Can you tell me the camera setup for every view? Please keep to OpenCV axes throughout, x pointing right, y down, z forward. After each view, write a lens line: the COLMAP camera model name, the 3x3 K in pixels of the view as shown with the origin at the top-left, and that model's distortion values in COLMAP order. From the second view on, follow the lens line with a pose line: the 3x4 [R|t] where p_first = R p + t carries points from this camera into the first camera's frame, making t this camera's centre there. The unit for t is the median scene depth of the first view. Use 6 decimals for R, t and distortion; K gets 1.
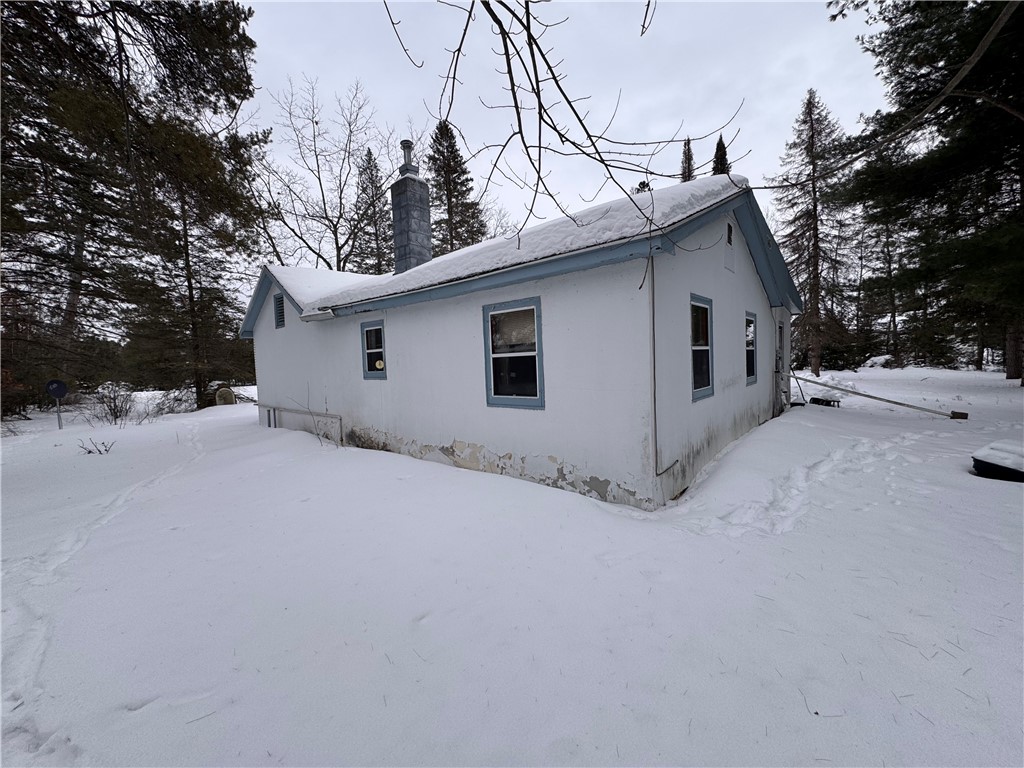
lens RADIAL K [[404.4, 0, 512.0], [0, 404.4, 384.0], [0, 0, 1]] dist [-0.001640, 0.000060]
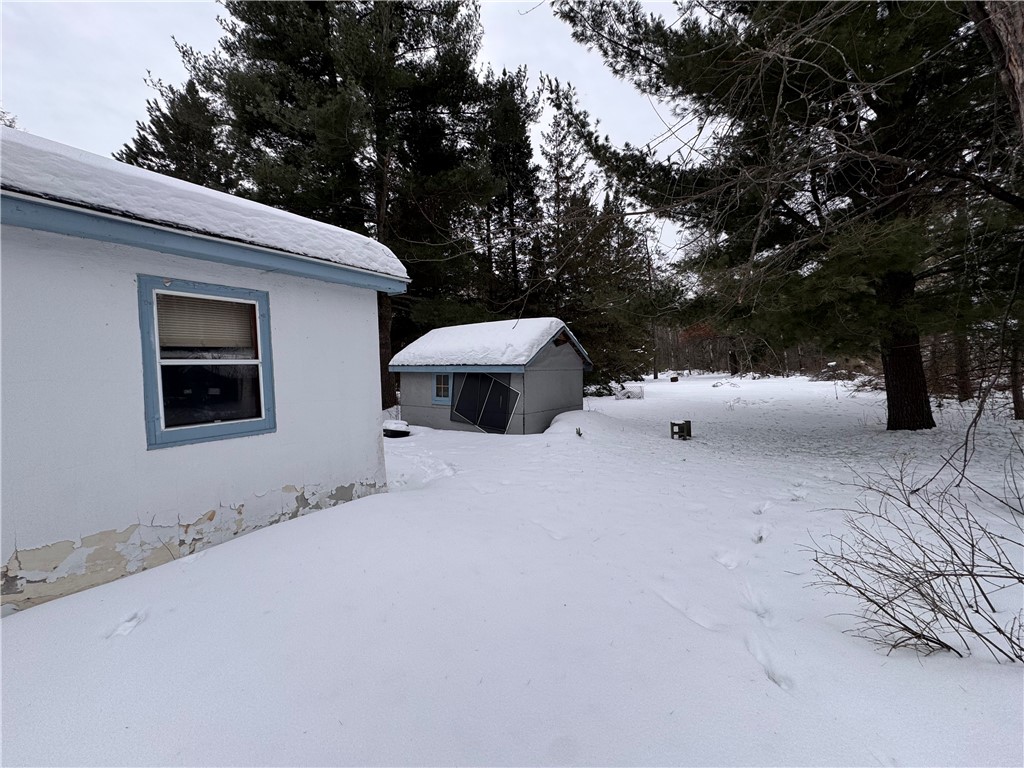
lens RADIAL K [[404.4, 0, 512.0], [0, 404.4, 384.0], [0, 0, 1]] dist [-0.001640, 0.000060]
pose [[-0.151719, 0.009231, 0.988381, -0.771682], [0.095101, 0.995454, 0.005301, 0.009190], [-0.983838, 0.094800, -0.151907, 0.630976]]
